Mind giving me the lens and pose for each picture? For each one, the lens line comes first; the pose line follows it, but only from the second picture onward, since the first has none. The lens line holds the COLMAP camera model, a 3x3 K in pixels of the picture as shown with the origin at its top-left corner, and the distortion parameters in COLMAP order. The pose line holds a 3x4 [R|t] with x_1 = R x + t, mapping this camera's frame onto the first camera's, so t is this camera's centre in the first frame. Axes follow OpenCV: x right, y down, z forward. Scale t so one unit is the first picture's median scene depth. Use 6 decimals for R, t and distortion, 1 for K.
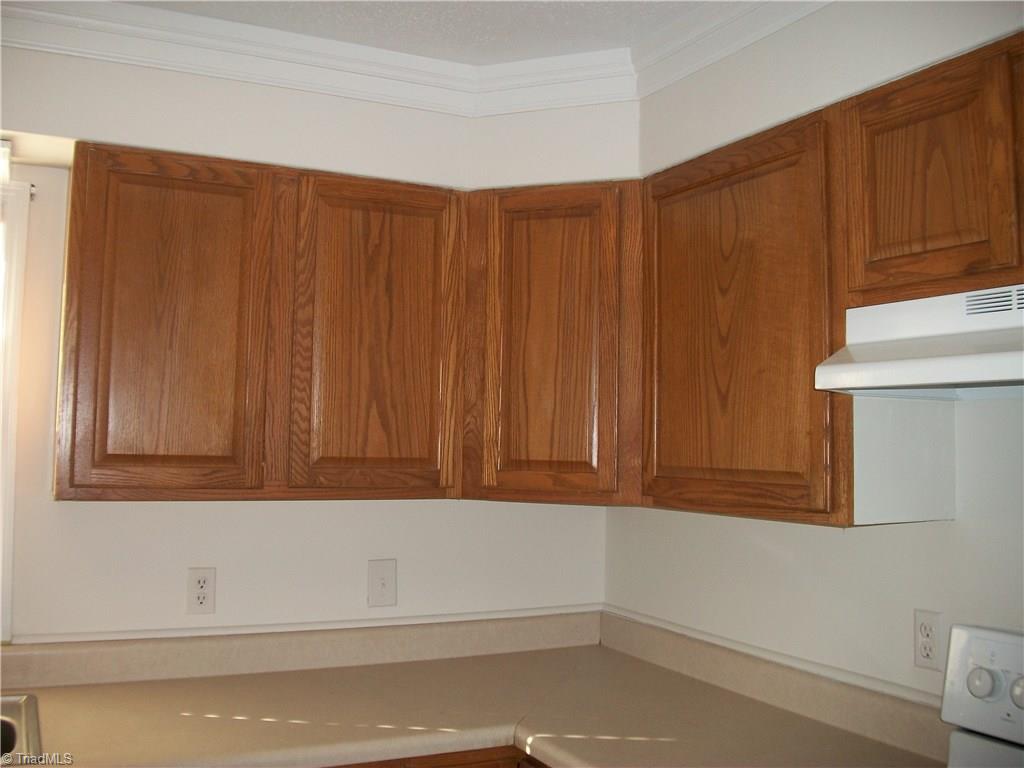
lens RADIAL K [[973.1, 0, 509.5], [0, 973.1, 365.5], [0, 0, 1]] dist [-0.102304, 0.009192]
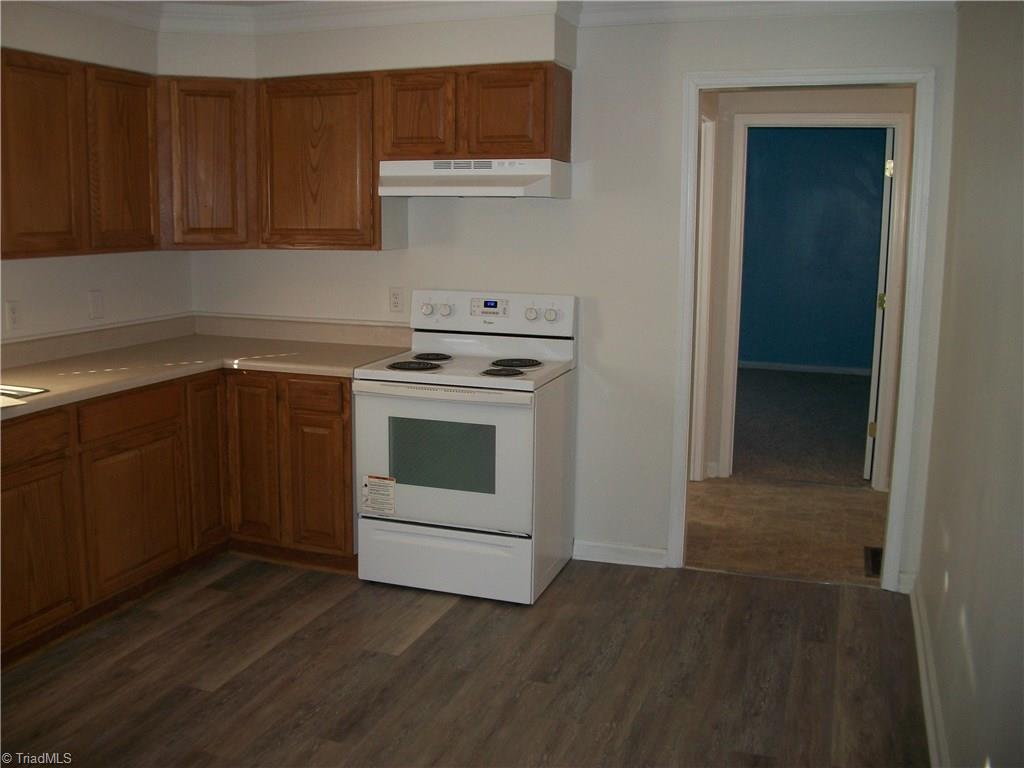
lens RADIAL K [[970.6, 0, 473.2], [0, 970.6, 382.3], [0, 0, 1]] dist [-0.096635, 0.012717]
pose [[0.725604, -0.132932, 0.675150, -1.040911], [-0.044156, 0.970145, 0.238471, -0.093952], [-0.686694, -0.202848, 0.698071, -0.848714]]
